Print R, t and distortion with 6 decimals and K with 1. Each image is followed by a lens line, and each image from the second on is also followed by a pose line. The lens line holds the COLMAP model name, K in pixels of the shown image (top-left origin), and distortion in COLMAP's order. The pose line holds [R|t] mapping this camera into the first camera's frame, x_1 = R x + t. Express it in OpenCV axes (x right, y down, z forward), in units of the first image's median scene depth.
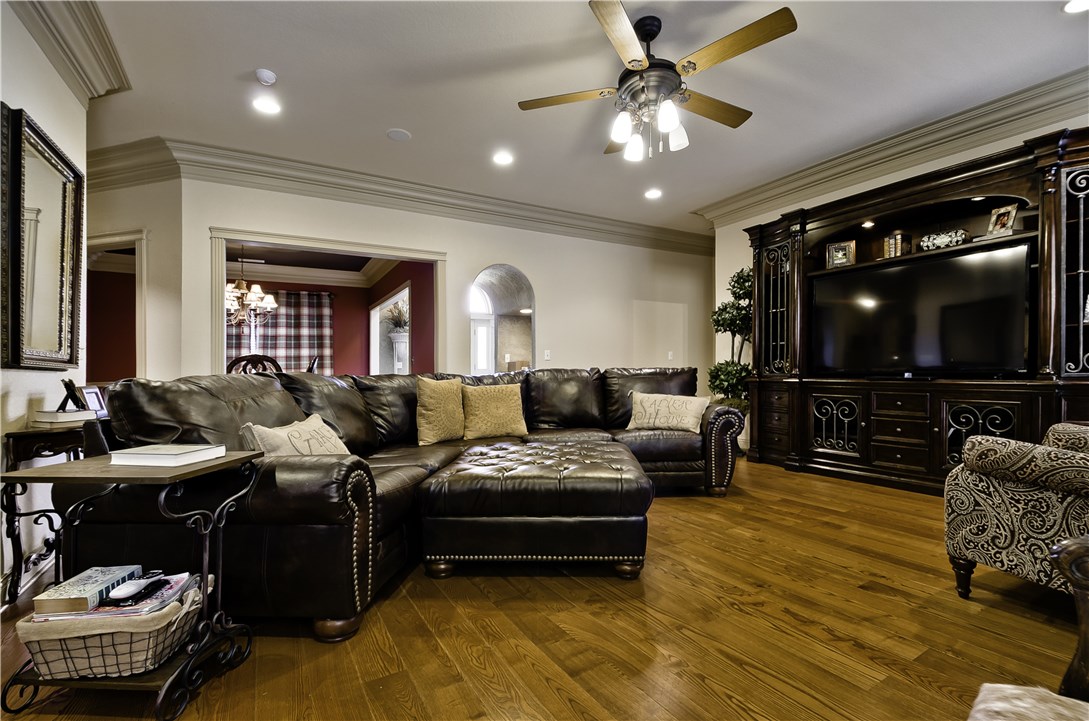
lens RADIAL K [[480.8, 0, 541.4], [0, 480.8, 379.5], [0, 0, 1]] dist [-0.011206, -0.000422]
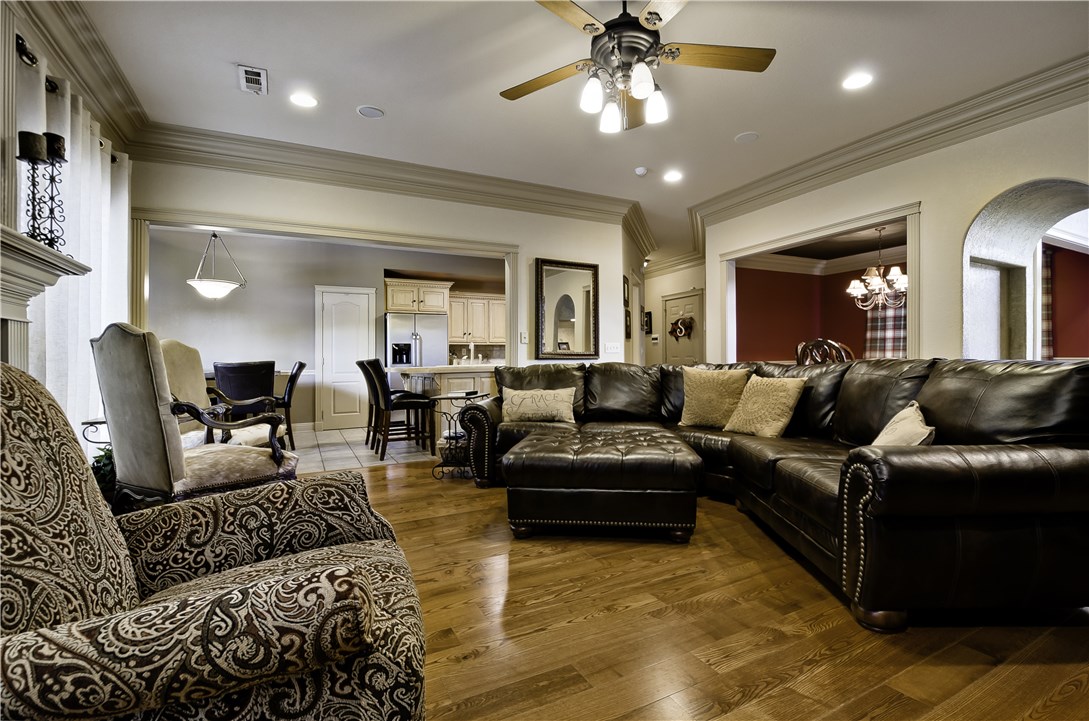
lens RADIAL K [[499.0, 0, 544.5], [0, 499.0, 360.5], [0, 0, 1]] dist [0.000939, -0.000183]
pose [[-0.052850, 0.009406, -0.998558, 1.161821], [-0.001988, 0.999953, 0.009525, -0.031203], [0.998601, 0.002489, -0.052828, 0.923513]]
